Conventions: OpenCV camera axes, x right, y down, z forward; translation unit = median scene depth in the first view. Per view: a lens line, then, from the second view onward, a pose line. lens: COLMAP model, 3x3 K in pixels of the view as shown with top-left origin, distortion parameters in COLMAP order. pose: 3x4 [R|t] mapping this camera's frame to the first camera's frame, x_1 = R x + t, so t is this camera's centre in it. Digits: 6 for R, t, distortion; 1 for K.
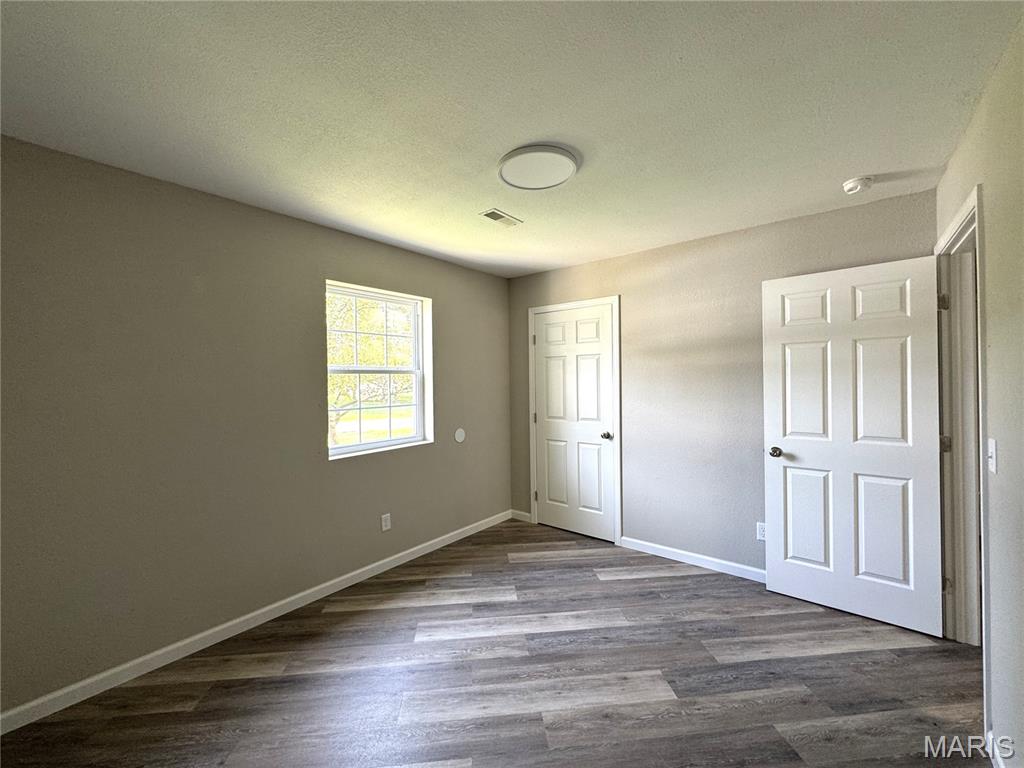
lens RADIAL K [[411.9, 0, 511.7], [0, 411.9, 381.5], [0, 0, 1]] dist [-0.003382, -0.000359]
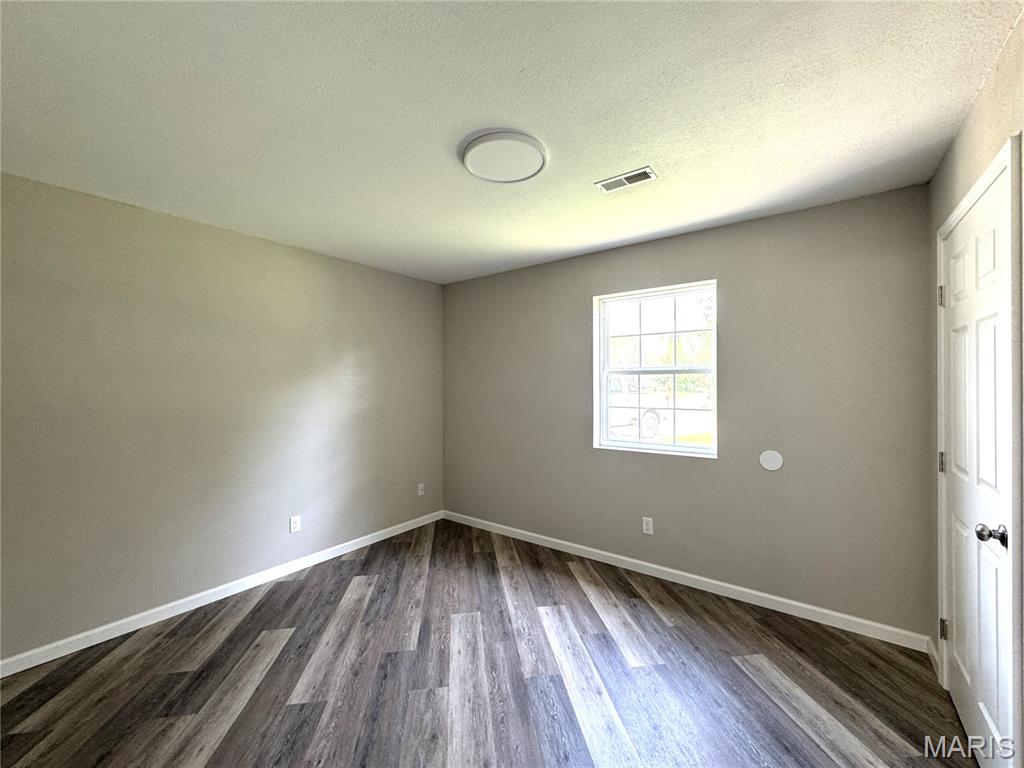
lens RADIAL K [[411.9, 0, 511.8], [0, 411.9, 381.3], [0, 0, 1]] dist [-0.003382, -0.000359]
pose [[0.029407, 0.005159, -0.999554, 0.796607], [-0.003477, 0.999981, 0.005059, -0.006496], [0.999561, 0.003327, 0.029424, 0.777774]]
